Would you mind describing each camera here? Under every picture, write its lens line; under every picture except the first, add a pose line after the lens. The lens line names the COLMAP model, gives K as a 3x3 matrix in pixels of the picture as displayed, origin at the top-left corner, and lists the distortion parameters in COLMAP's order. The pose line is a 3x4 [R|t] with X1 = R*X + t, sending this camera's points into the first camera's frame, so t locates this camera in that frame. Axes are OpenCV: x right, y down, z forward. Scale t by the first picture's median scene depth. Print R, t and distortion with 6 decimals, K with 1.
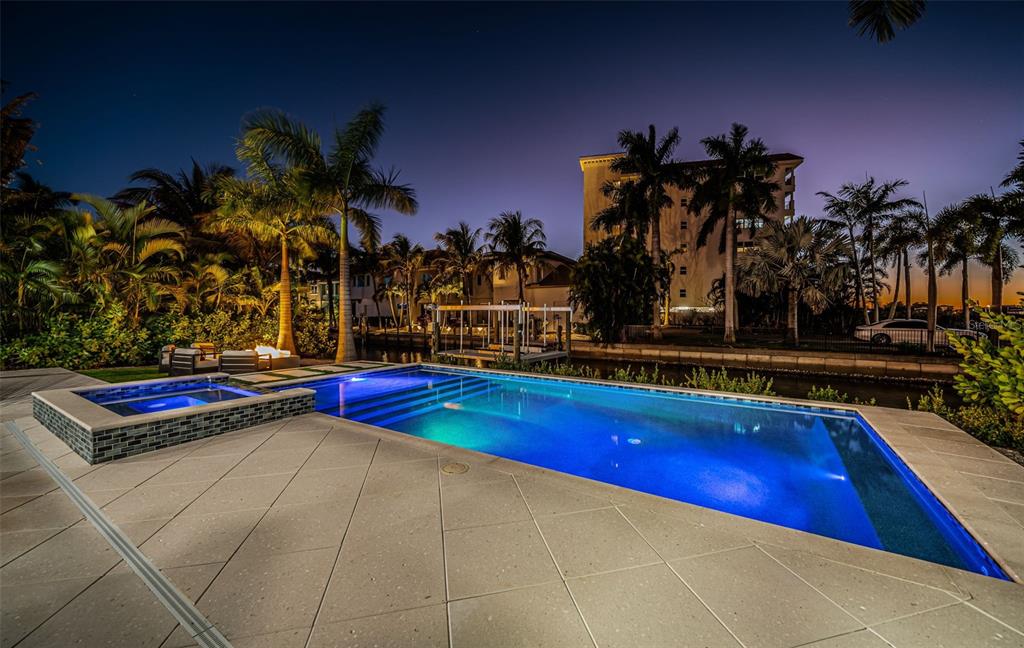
lens RADIAL K [[402.4, 0, 514.1], [0, 402.4, 319.5], [0, 0, 1]] dist [-0.003827, -0.000123]
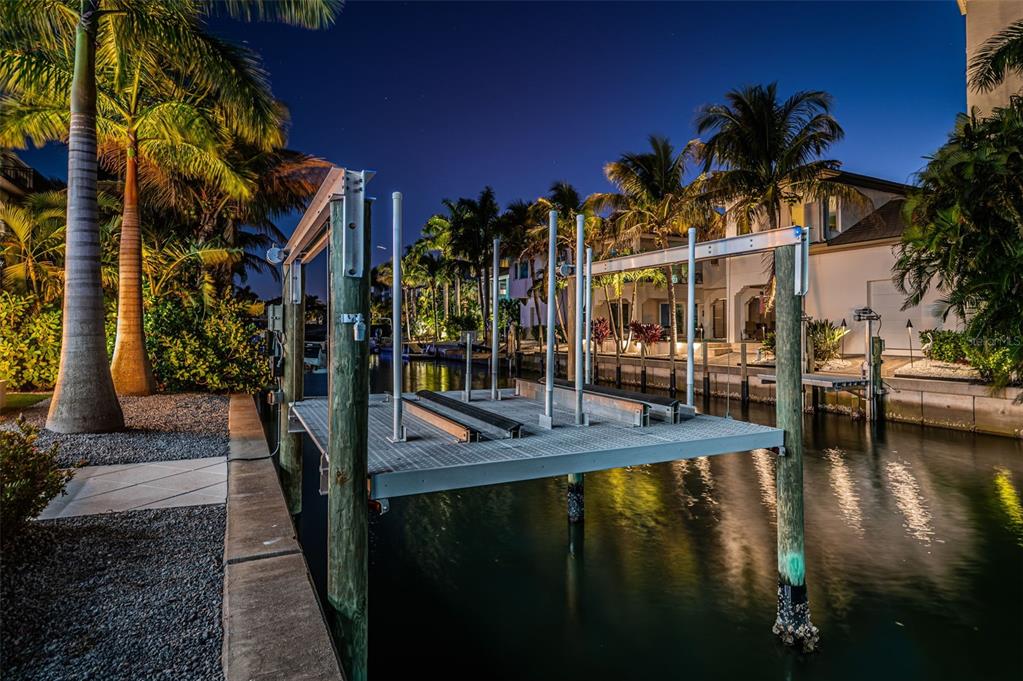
lens RADIAL K [[566.0, 0, 510.8], [0, 566.0, 324.0], [0, 0, 1]] dist [-0.019291, -0.000214]
pose [[0.853554, -0.009395, -0.520920, 0.095960], [-0.005047, 0.999641, -0.026299, 0.018157], [0.520980, 0.025076, 0.853201, 0.355819]]
